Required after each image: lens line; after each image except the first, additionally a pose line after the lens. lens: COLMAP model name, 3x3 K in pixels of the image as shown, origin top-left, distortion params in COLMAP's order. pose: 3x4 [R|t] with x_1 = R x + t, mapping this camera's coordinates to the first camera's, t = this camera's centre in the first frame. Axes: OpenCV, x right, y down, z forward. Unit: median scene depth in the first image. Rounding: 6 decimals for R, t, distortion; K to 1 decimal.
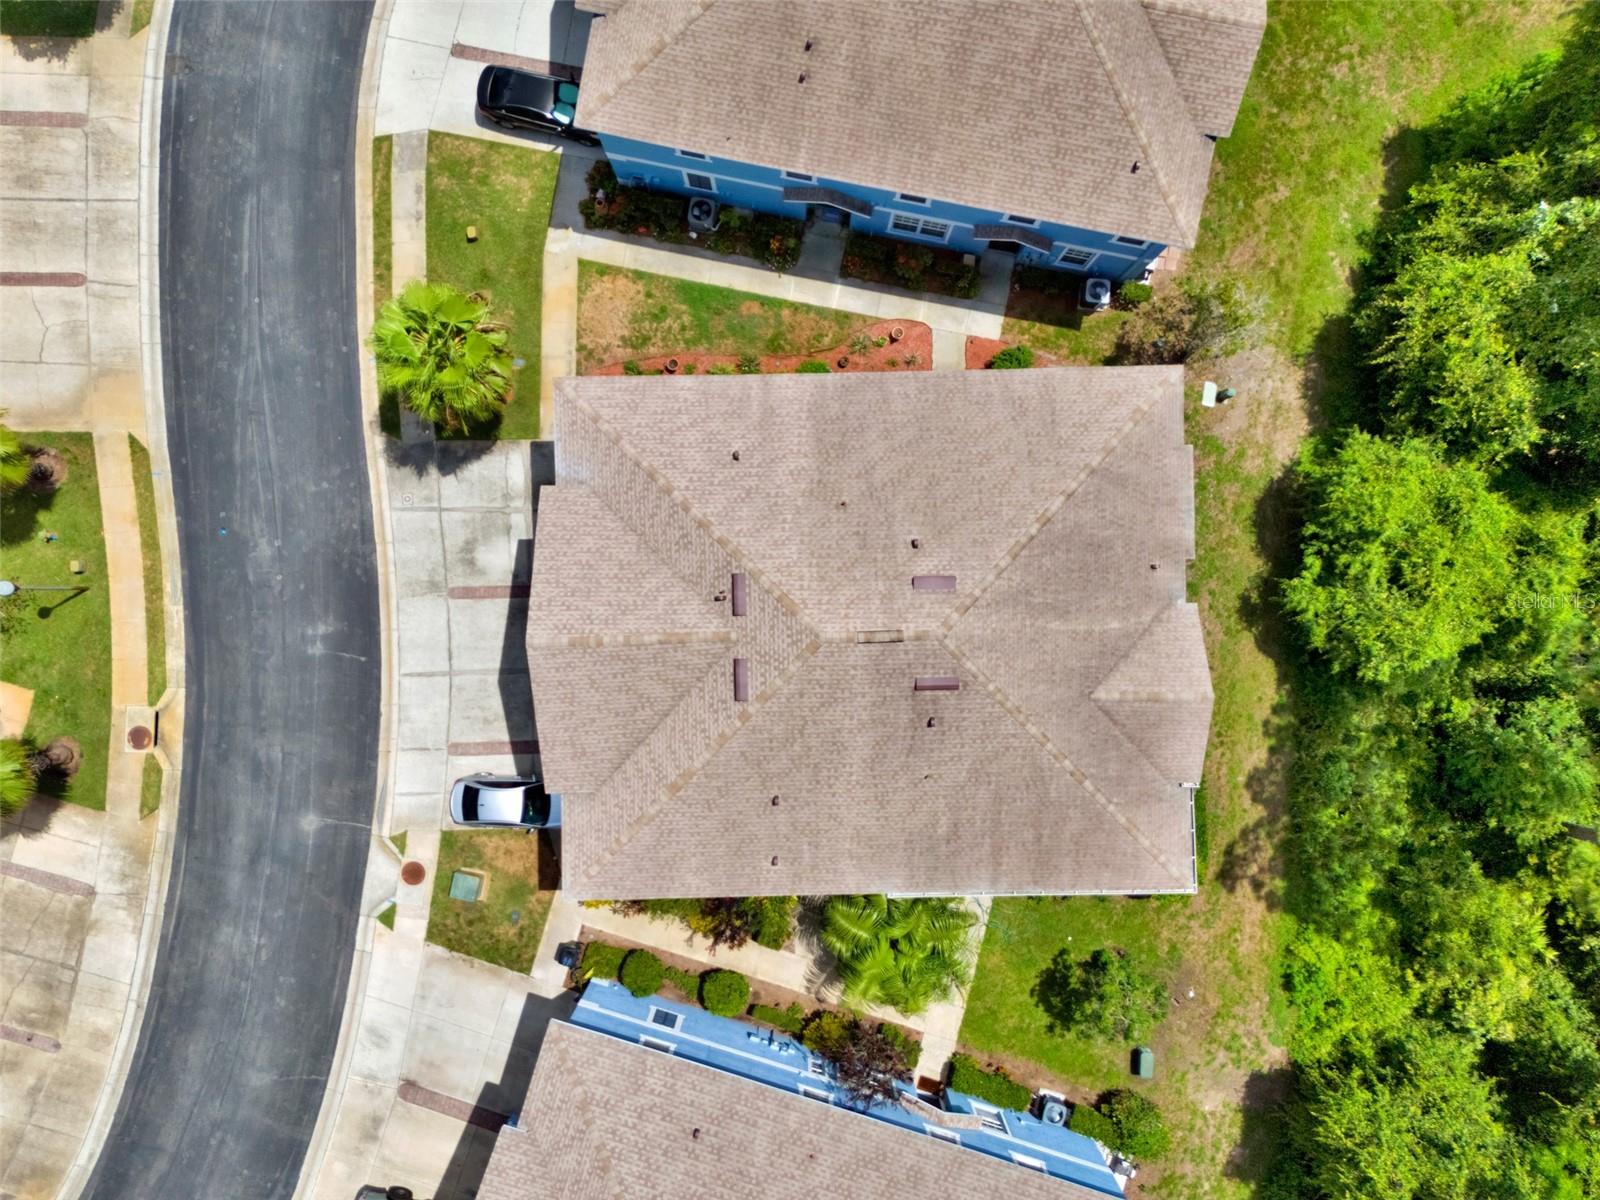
lens RADIAL K [[1170.3, 0, 797.9], [0, 1170.3, 610.0], [0, 0, 1]] dist [0.074534, -0.068574]
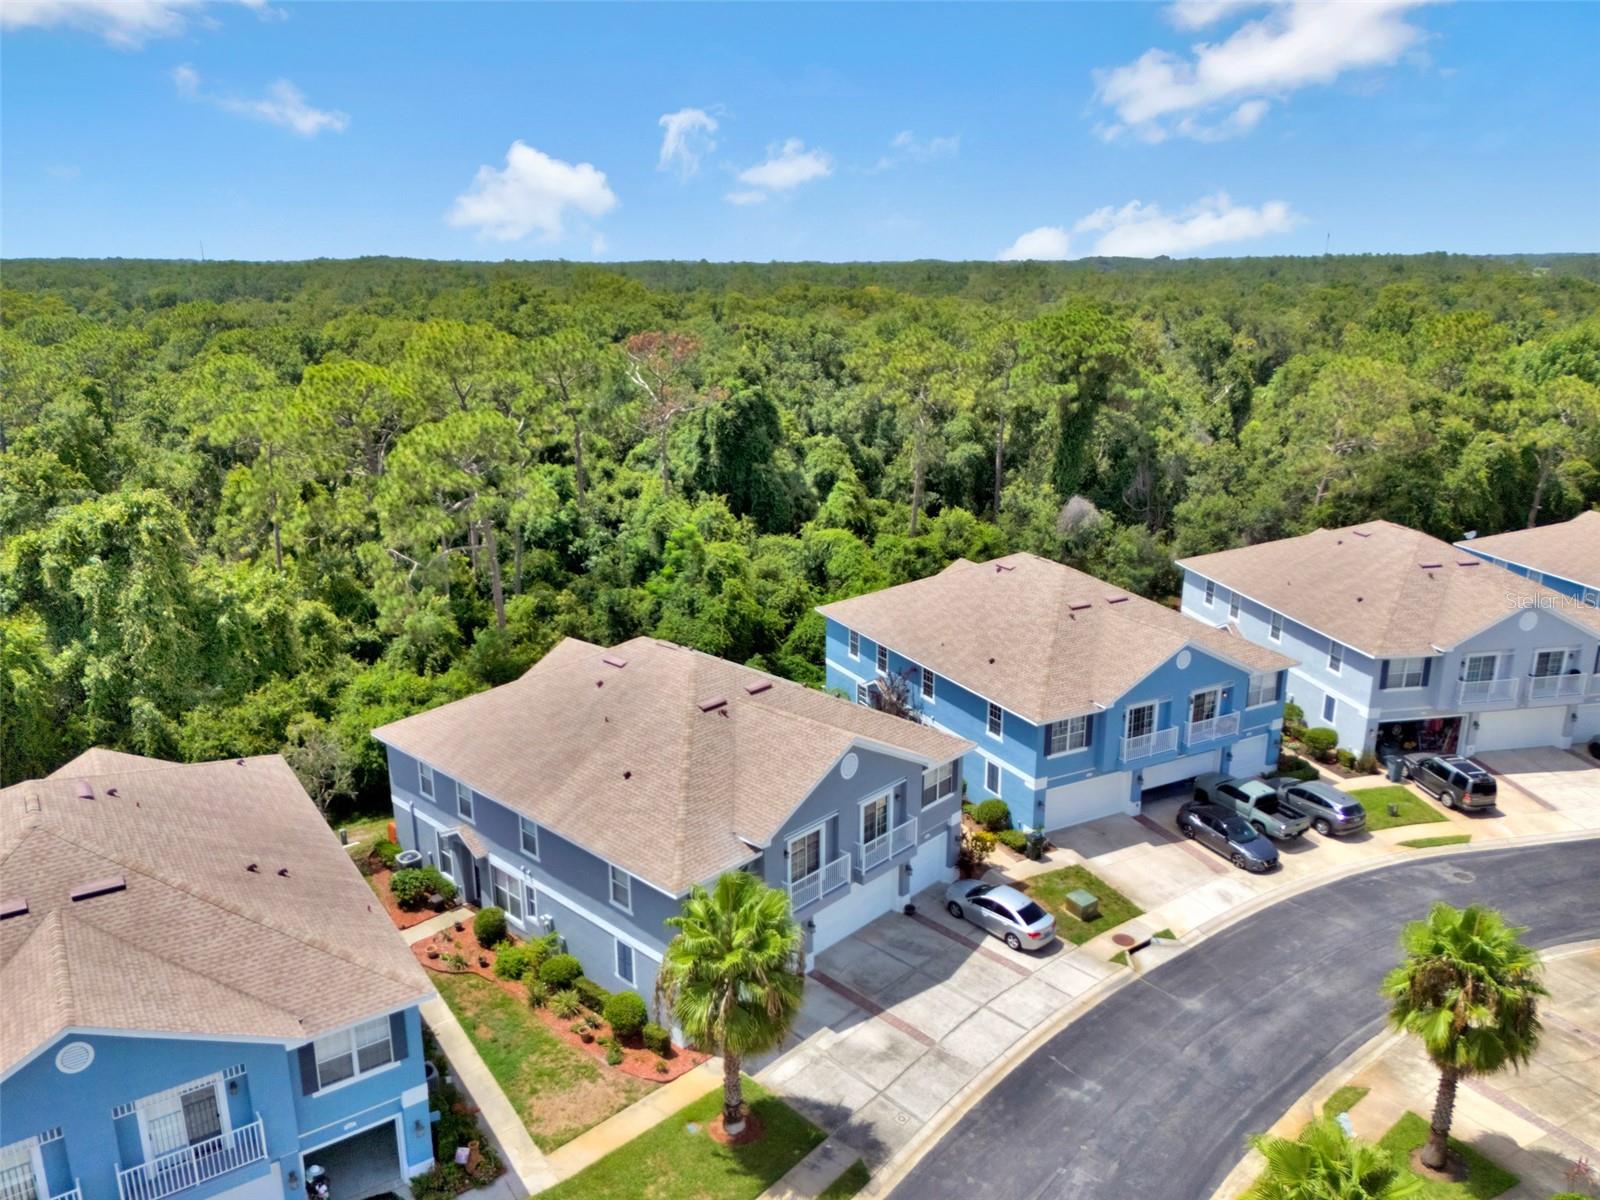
lens RADIAL K [[1170.3, 0, 797.9], [0, 1170.3, 610.0], [0, 0, 1]] dist [0.074534, -0.068574]
pose [[-0.710660, -0.186880, 0.678262, -0.783308], [0.703469, -0.202106, 0.681385, -0.647798], [0.009744, 0.961368, 0.275093, 0.419048]]
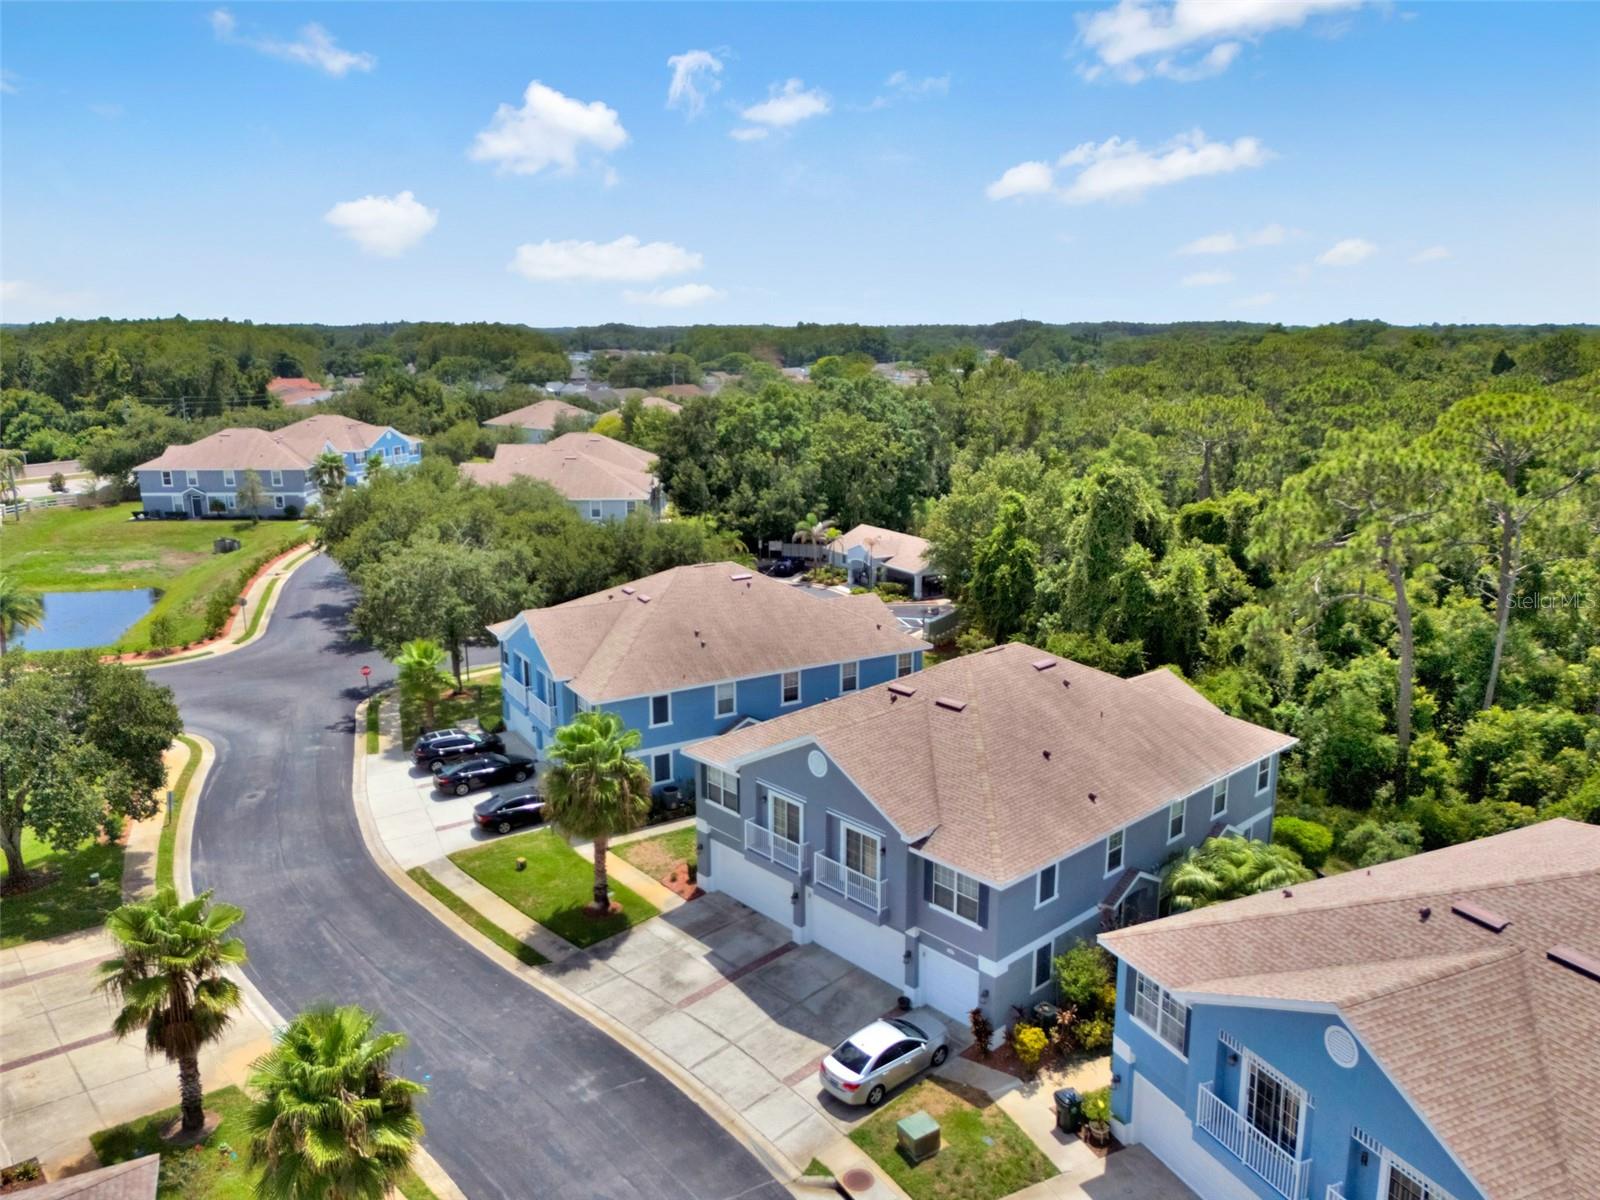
lens RADIAL K [[1170.3, 0, 797.9], [0, 1170.3, 610.0], [0, 0, 1]] dist [0.074534, -0.068574]
pose [[0.747183, -0.145424, 0.648513, -0.798393], [0.664568, 0.175442, -0.726340, 0.689473], [-0.008149, 0.973690, 0.227732, 0.467295]]
